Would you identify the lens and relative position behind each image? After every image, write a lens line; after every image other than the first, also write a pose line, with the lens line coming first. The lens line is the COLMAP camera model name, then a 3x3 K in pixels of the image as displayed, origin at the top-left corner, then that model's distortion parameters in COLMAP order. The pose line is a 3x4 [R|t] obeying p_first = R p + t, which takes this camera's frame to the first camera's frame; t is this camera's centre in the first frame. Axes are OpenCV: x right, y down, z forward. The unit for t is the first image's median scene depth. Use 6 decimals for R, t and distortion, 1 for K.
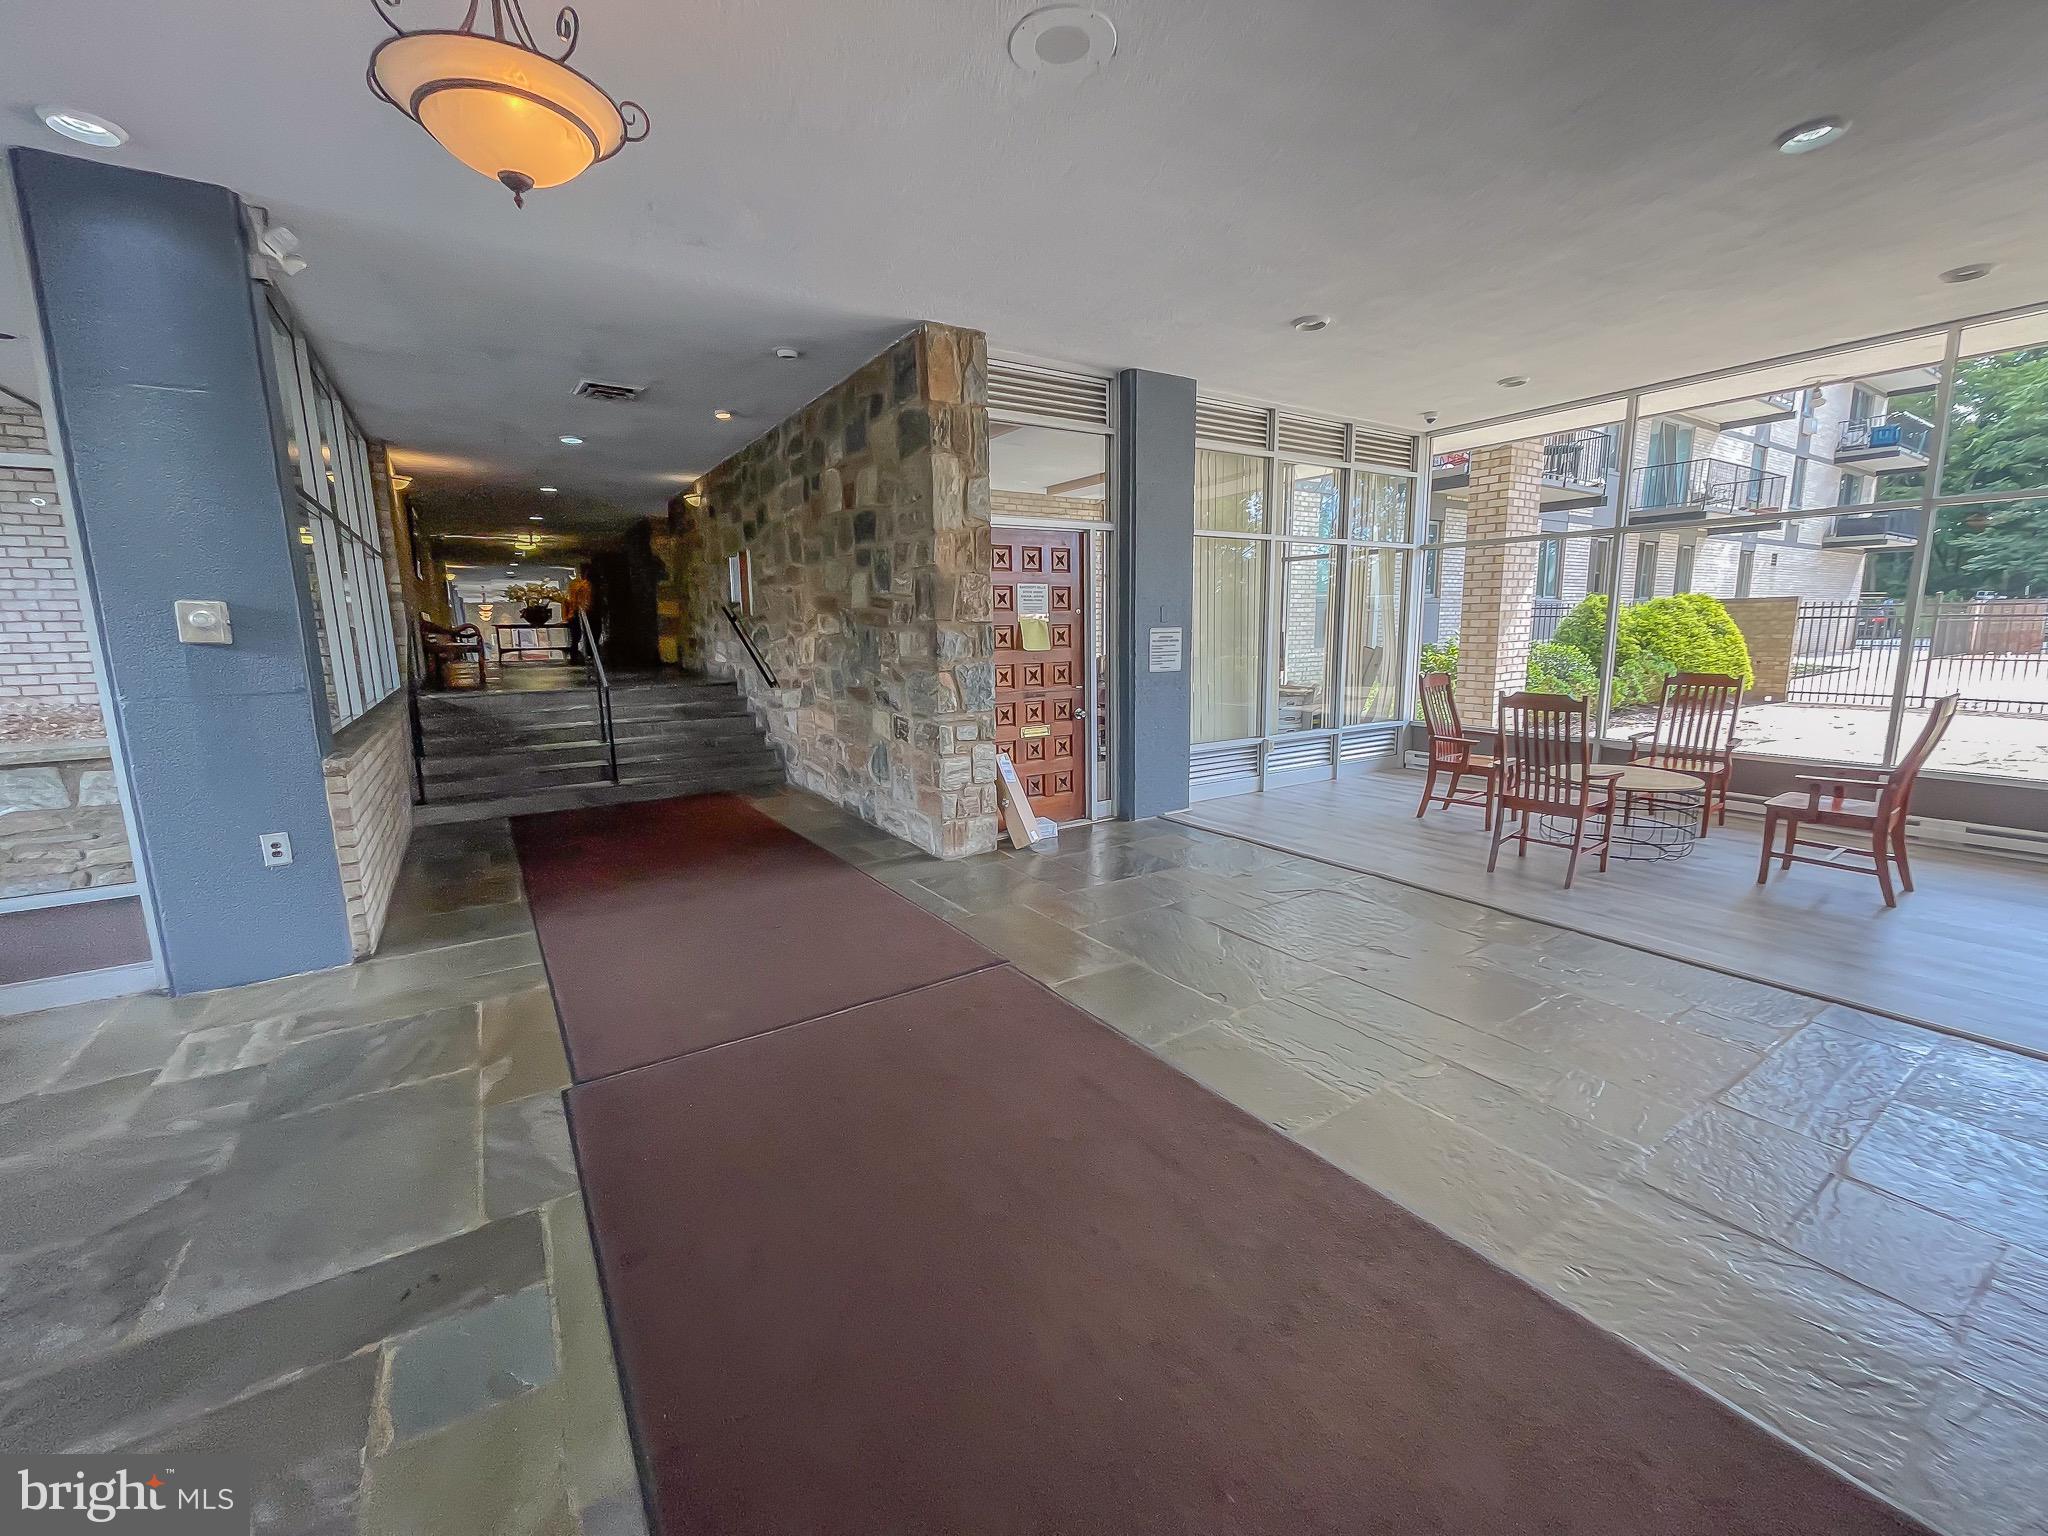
lens RADIAL K [[827.6, 0, 1029.6], [0, 827.6, 756.8], [0, 0, 1]] dist [0.002305, -0.002182]
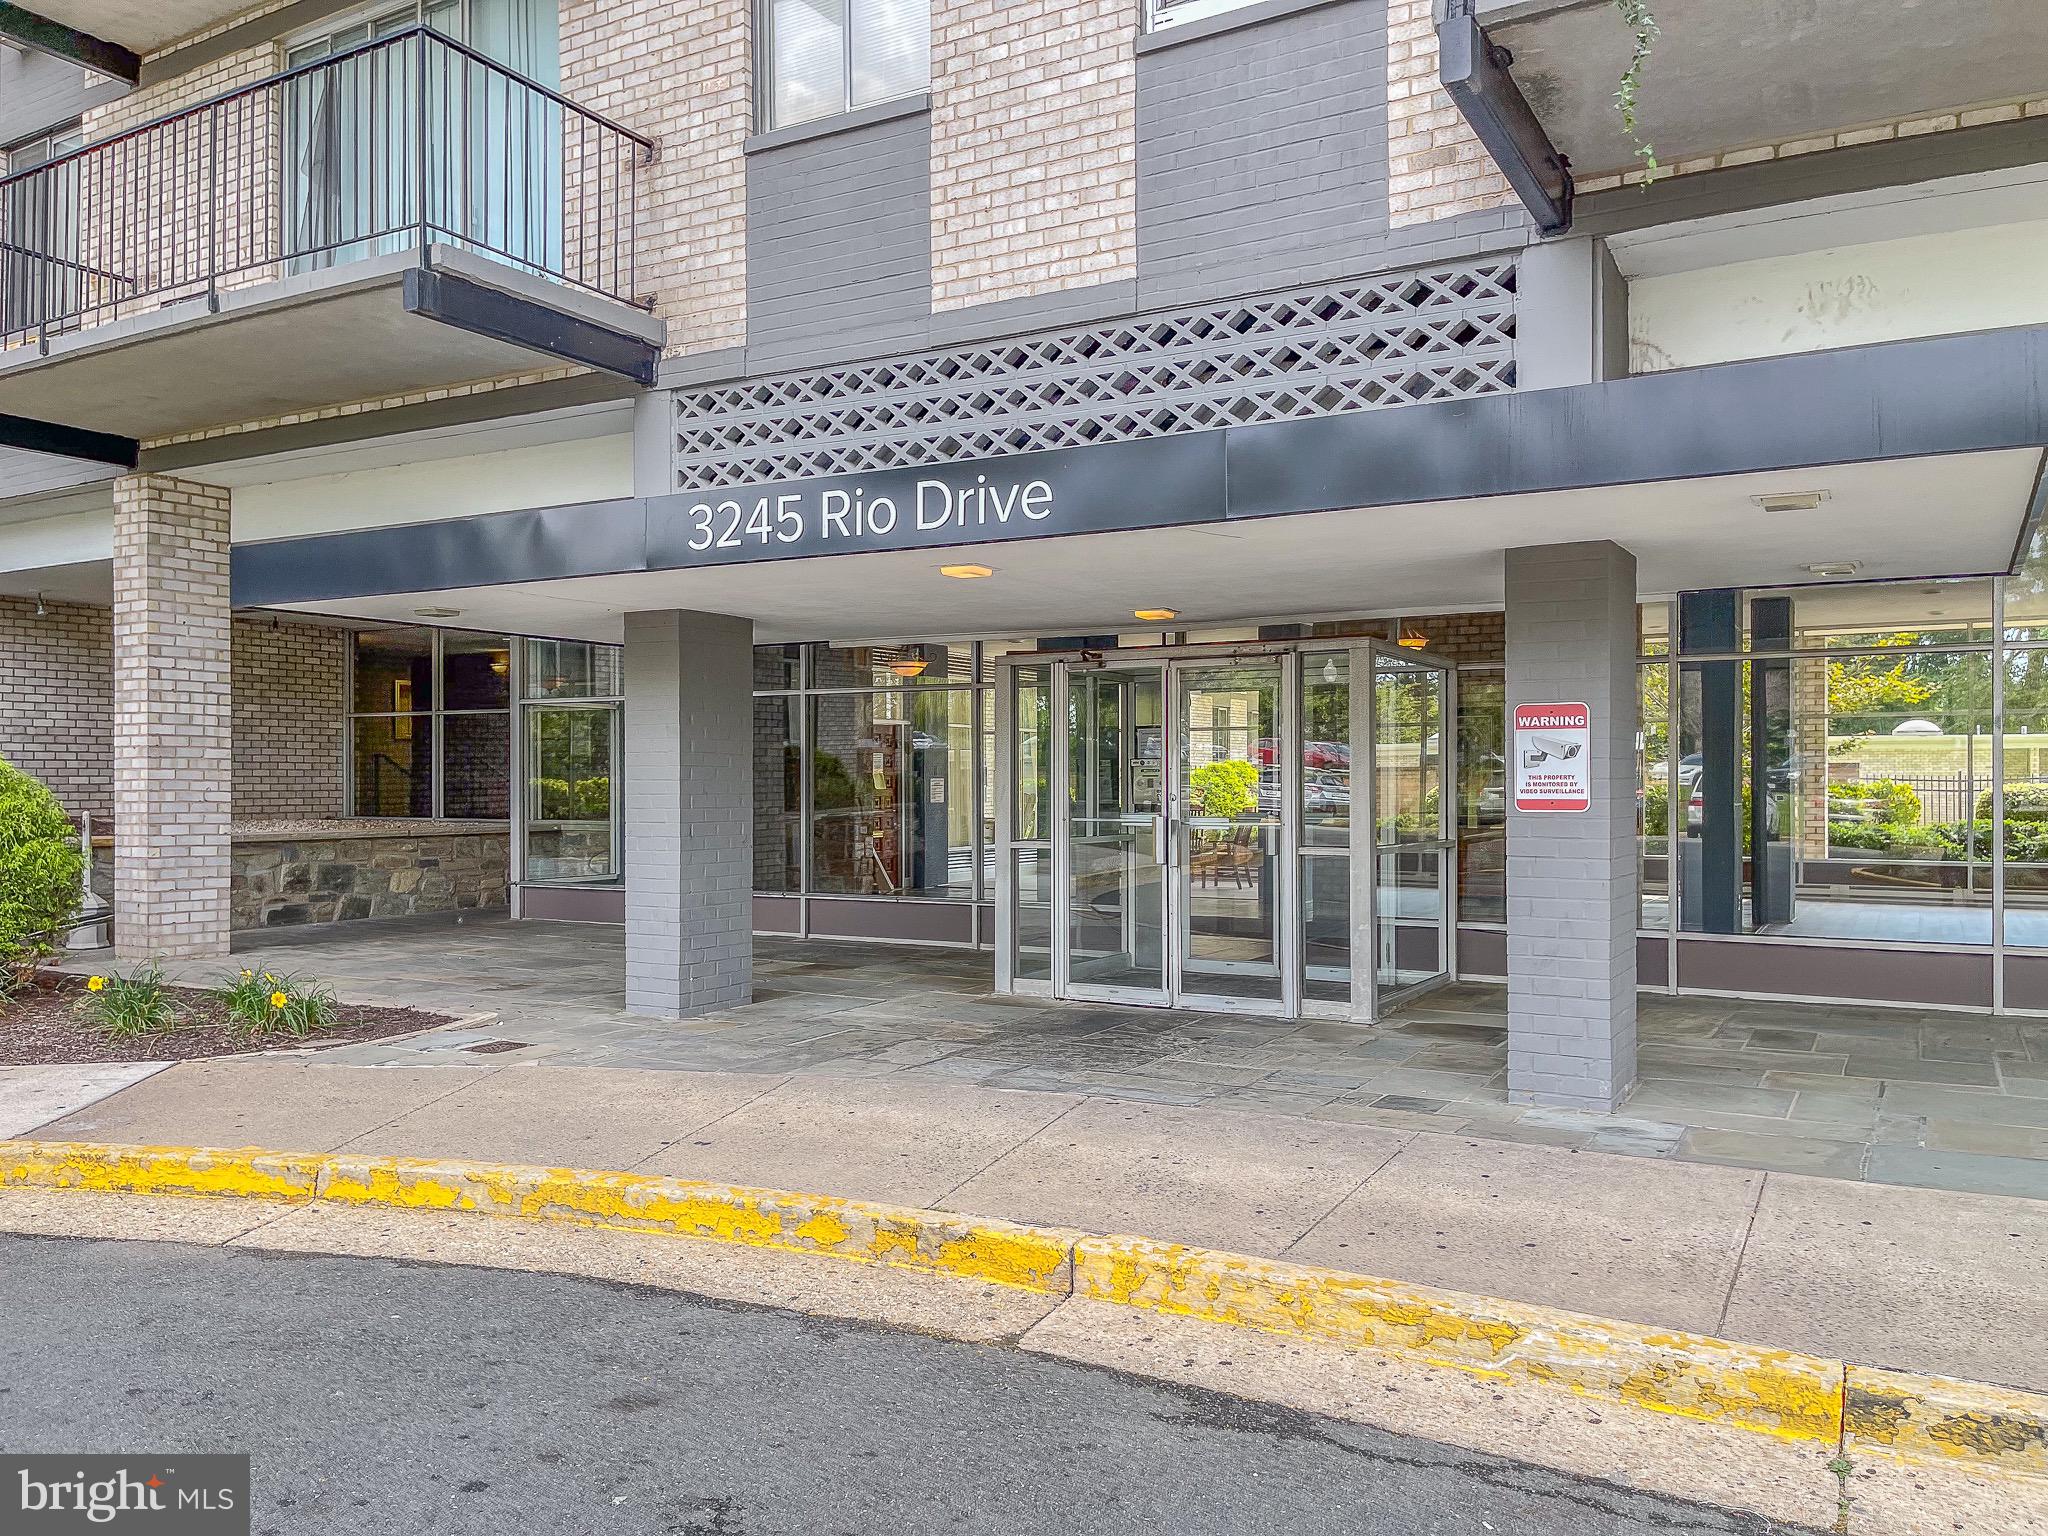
lens RADIAL K [[1535.6, 0, 1059.1], [0, 1535.6, 775.8], [0, 0, 1]] dist [0.027517, -0.002954]
pose [[0.882064, 0.017955, 0.470787, -1.046157], [0.059889, 0.986894, -0.149847, 0.312605], [-0.467307, 0.160370, 0.869428, -1.789291]]
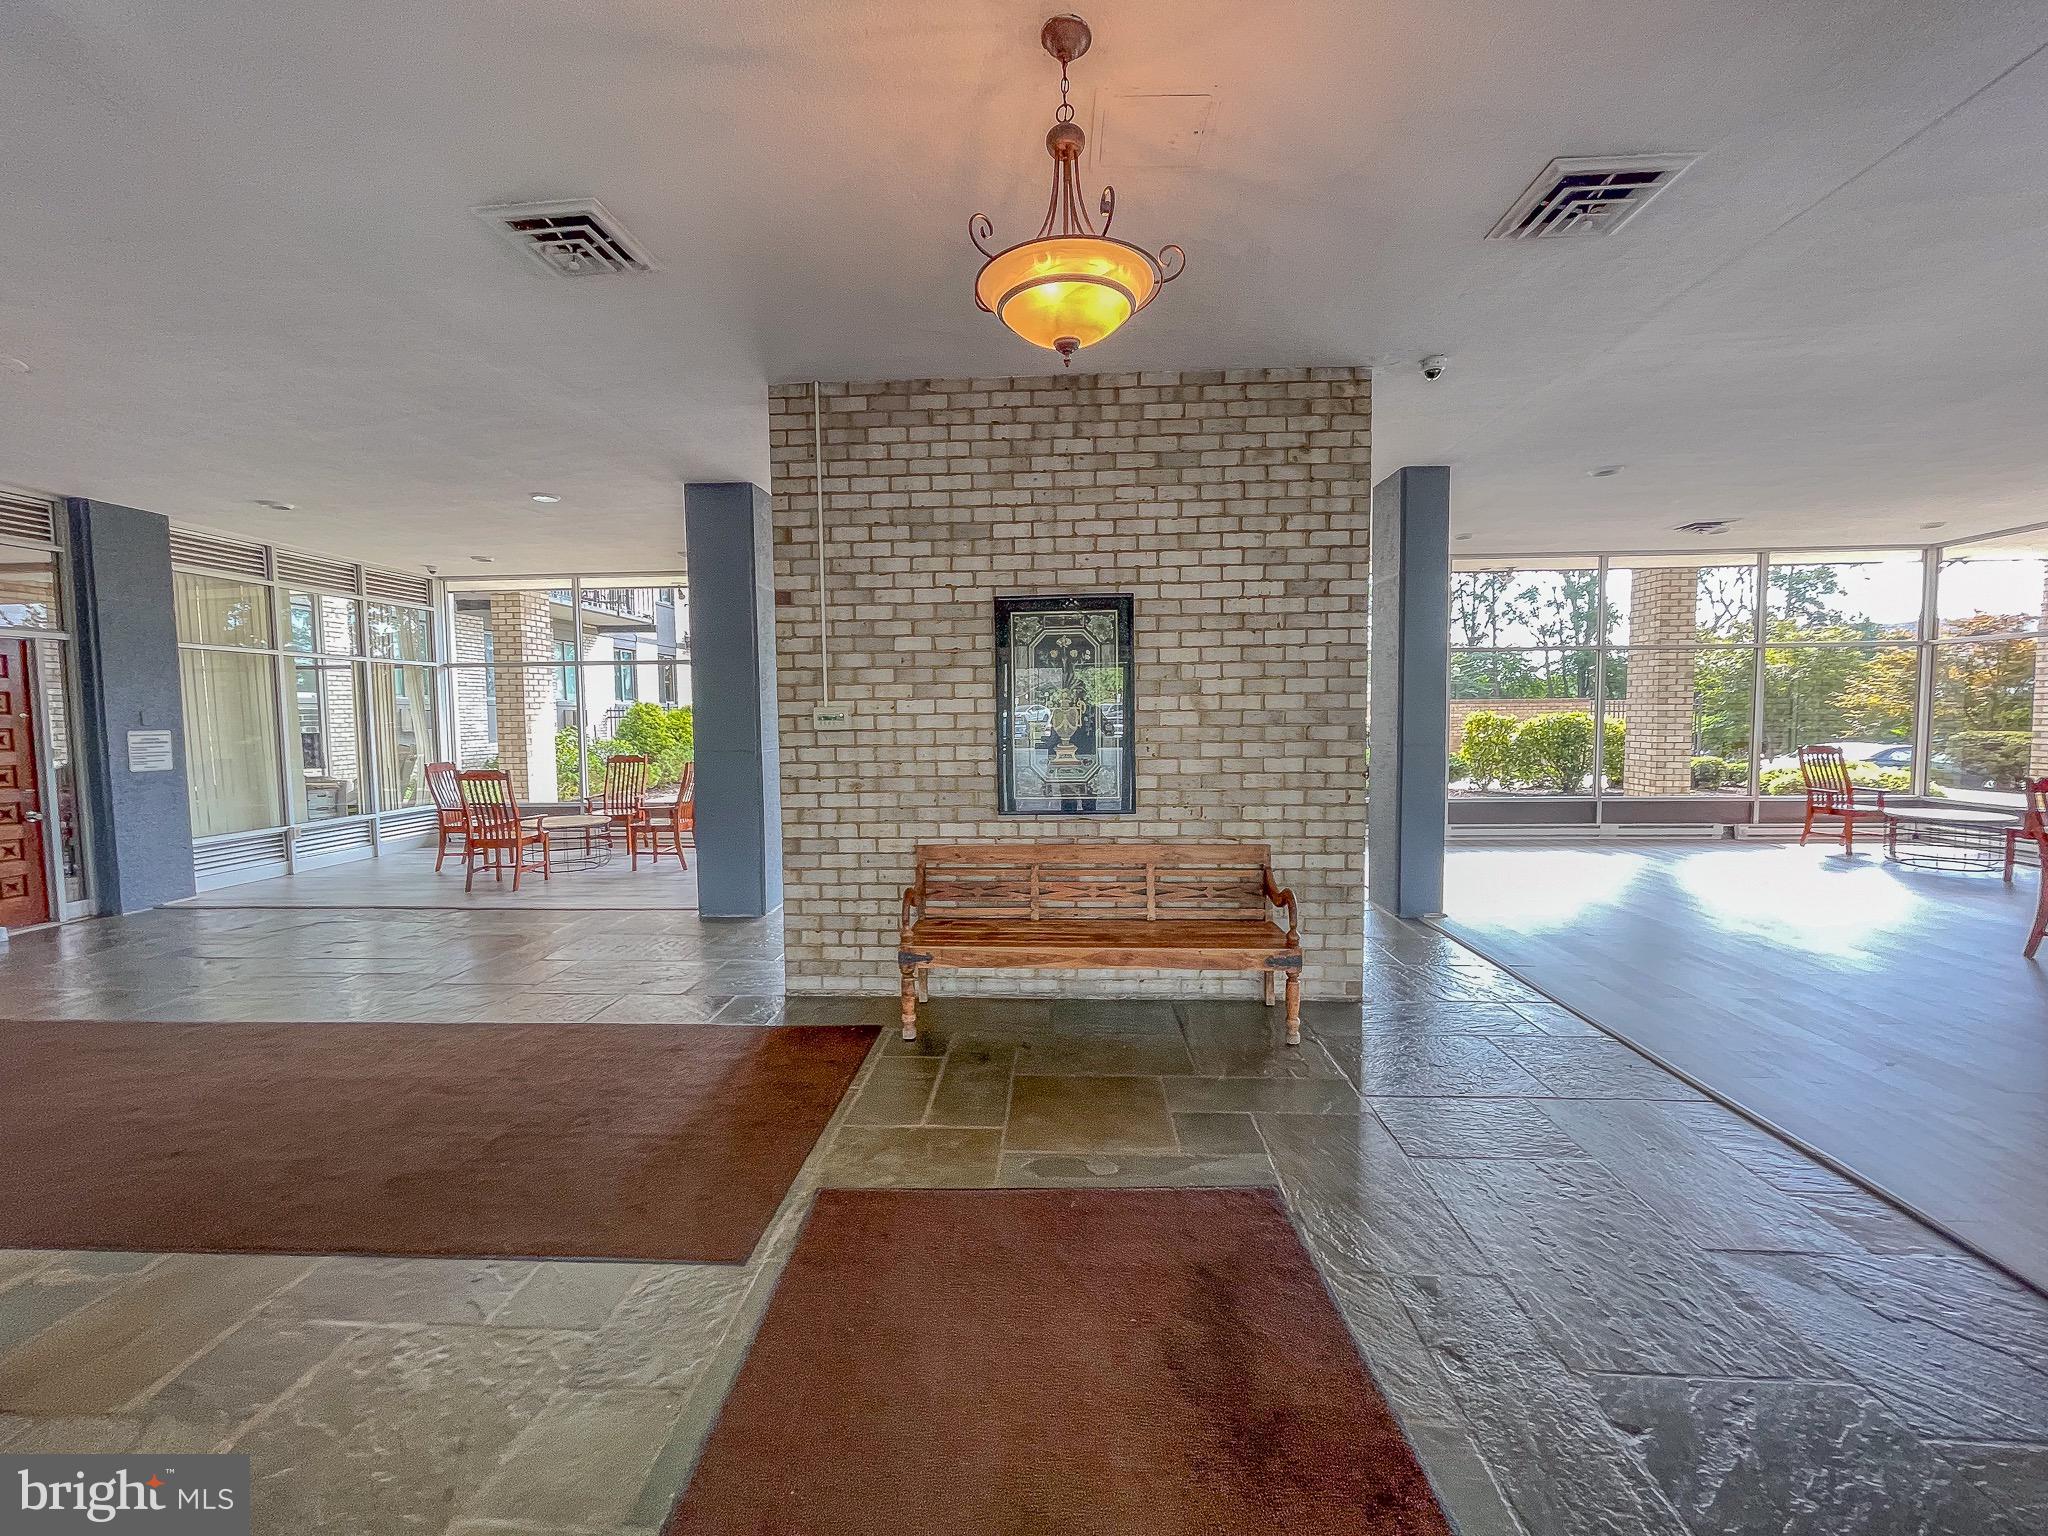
lens RADIAL K [[833.9, 0, 1032.0], [0, 833.9, 761.5], [0, 0, 1]] dist [0.000945, -0.000570]
pose [[0.586066, -0.040121, 0.809269, -0.040045], [0.129386, 0.990591, -0.044590, 0.073808], [-0.799866, 0.130841, 0.585743, -0.504723]]
